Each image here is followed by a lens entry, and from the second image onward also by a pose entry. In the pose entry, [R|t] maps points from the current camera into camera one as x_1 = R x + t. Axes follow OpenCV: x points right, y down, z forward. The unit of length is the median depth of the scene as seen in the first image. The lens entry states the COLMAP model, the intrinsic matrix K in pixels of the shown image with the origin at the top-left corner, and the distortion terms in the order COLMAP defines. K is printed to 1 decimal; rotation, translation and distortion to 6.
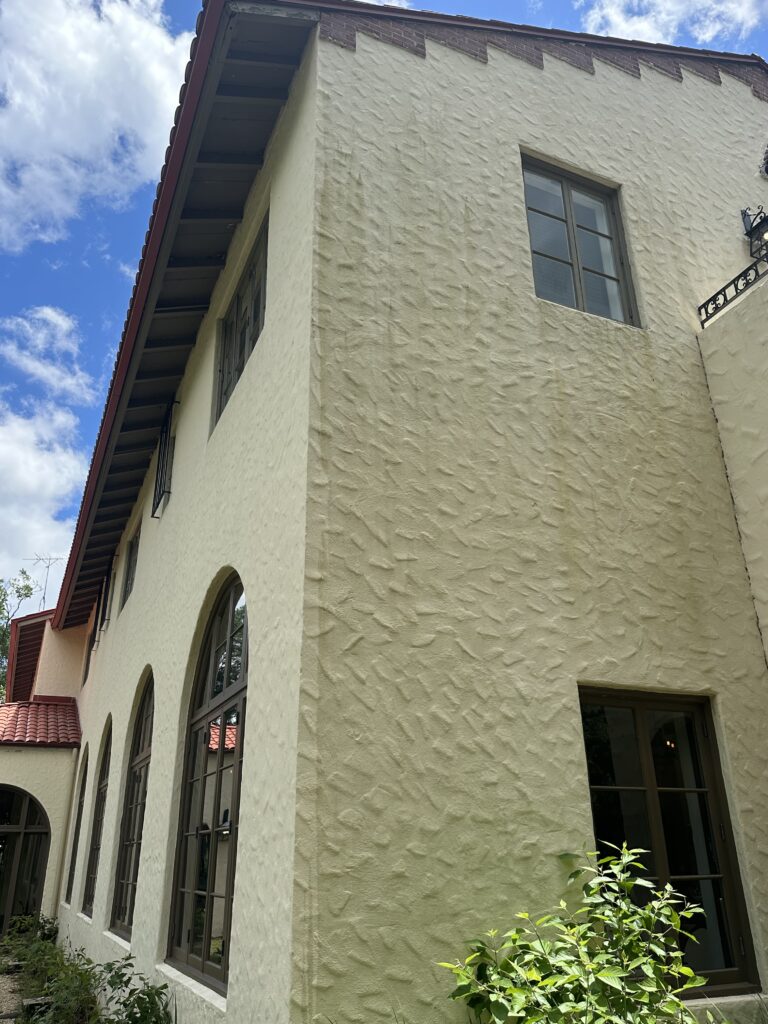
lens RADIAL K [[783.9, 0, 383.3], [0, 783.9, 510.9], [0, 0, 1]] dist [-0.004068, -0.010273]
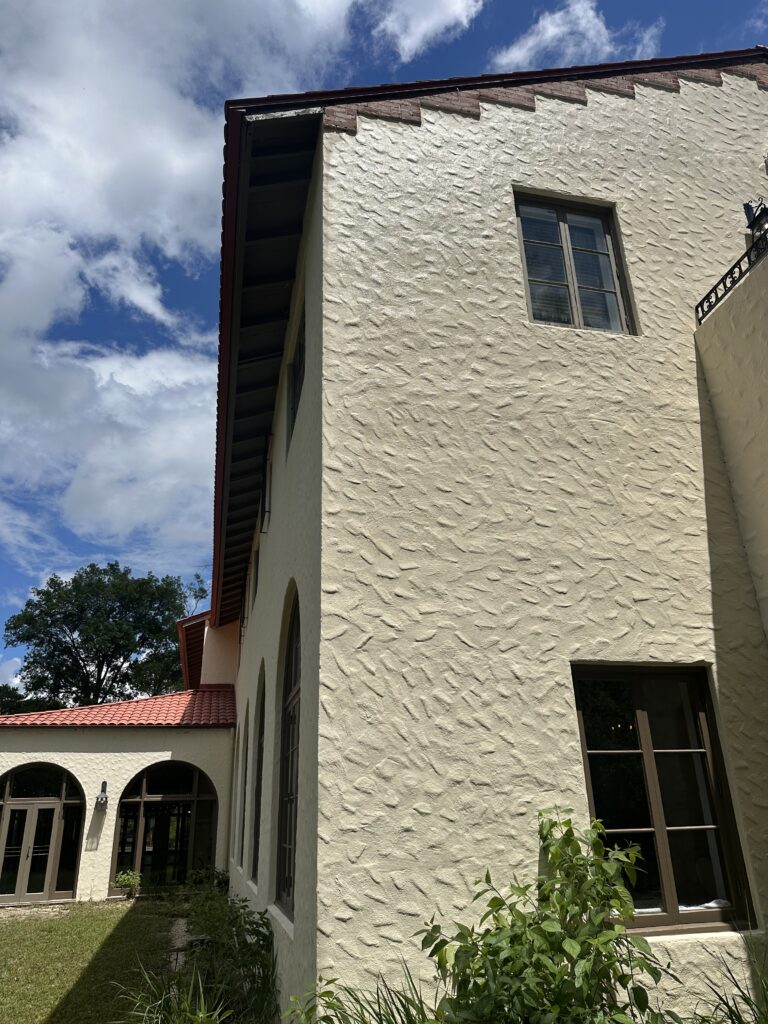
lens RADIAL K [[717.8, 0, 384.1], [0, 717.8, 512.2], [0, 0, 1]] dist [0.002289, -0.016175]
pose [[0.981288, -0.089302, -0.170582, 0.158463], [0.091991, 0.995728, 0.007912, -0.030418], [0.169147, -0.023456, 0.985312, -0.074273]]
